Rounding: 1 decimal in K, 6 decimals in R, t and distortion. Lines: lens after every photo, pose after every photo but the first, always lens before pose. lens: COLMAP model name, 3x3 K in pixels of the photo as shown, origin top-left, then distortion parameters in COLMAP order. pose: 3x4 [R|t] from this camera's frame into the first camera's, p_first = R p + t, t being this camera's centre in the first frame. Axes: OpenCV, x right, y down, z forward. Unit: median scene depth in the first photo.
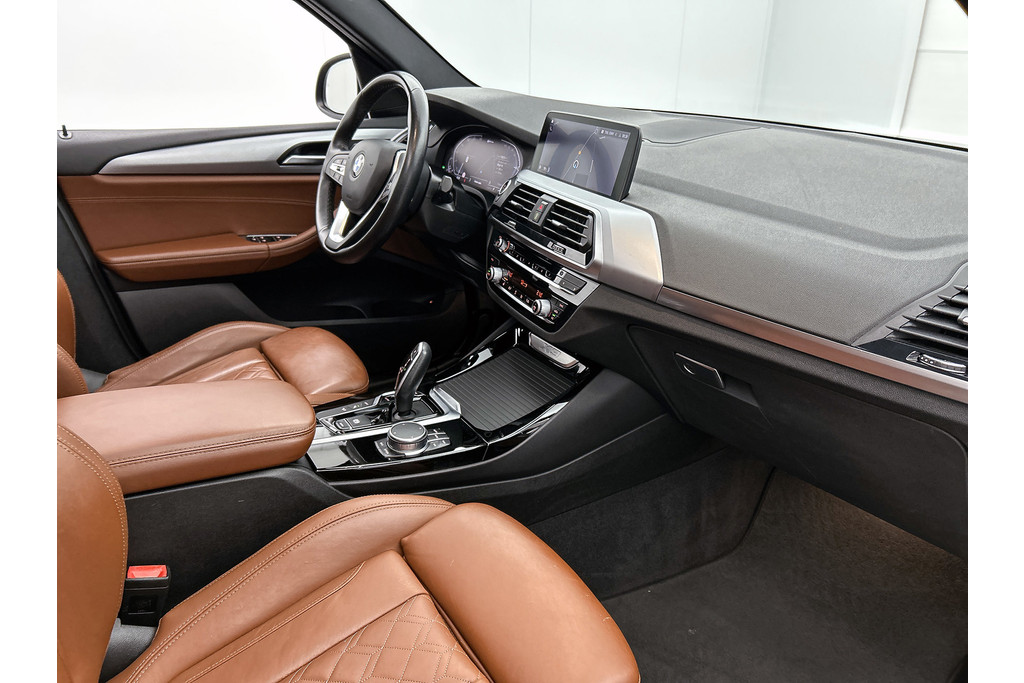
lens RADIAL K [[686.3, 0, 508.7], [0, 686.3, 341.7], [0, 0, 1]] dist [0.019582, 0.003595]
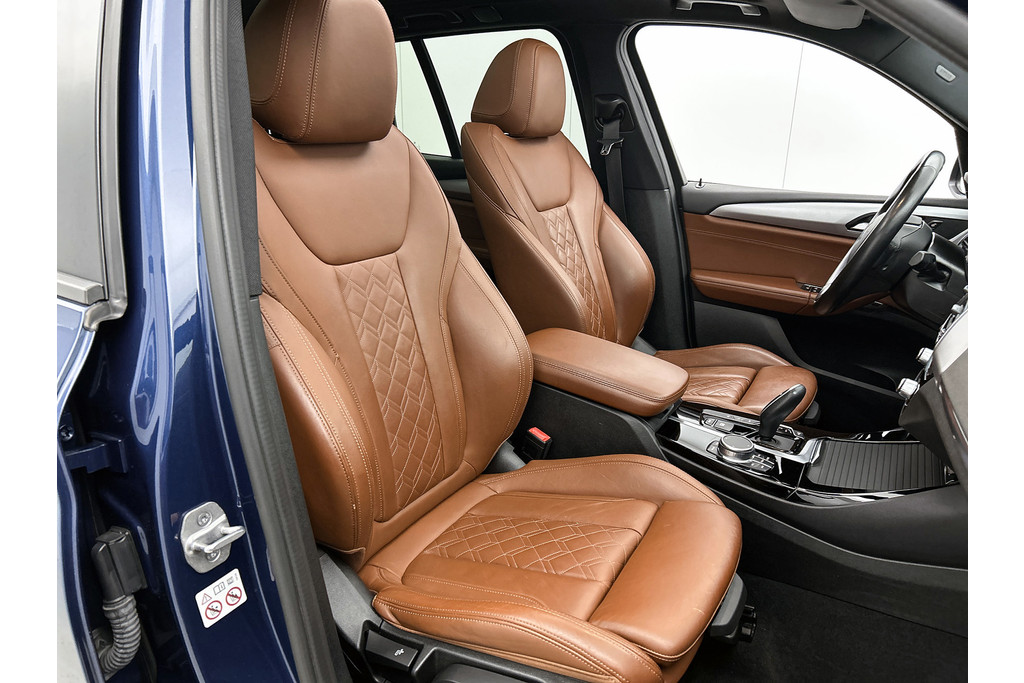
lens RADIAL K [[686.3, 0, 512.4], [0, 686.3, 341.6], [0, 0, 1]] dist [0.019582, 0.003595]
pose [[0.468377, 0.275167, -0.839587, 0.441607], [-0.358612, 0.927677, 0.103981, -0.009974], [0.807478, 0.252384, 0.533181, 0.014638]]
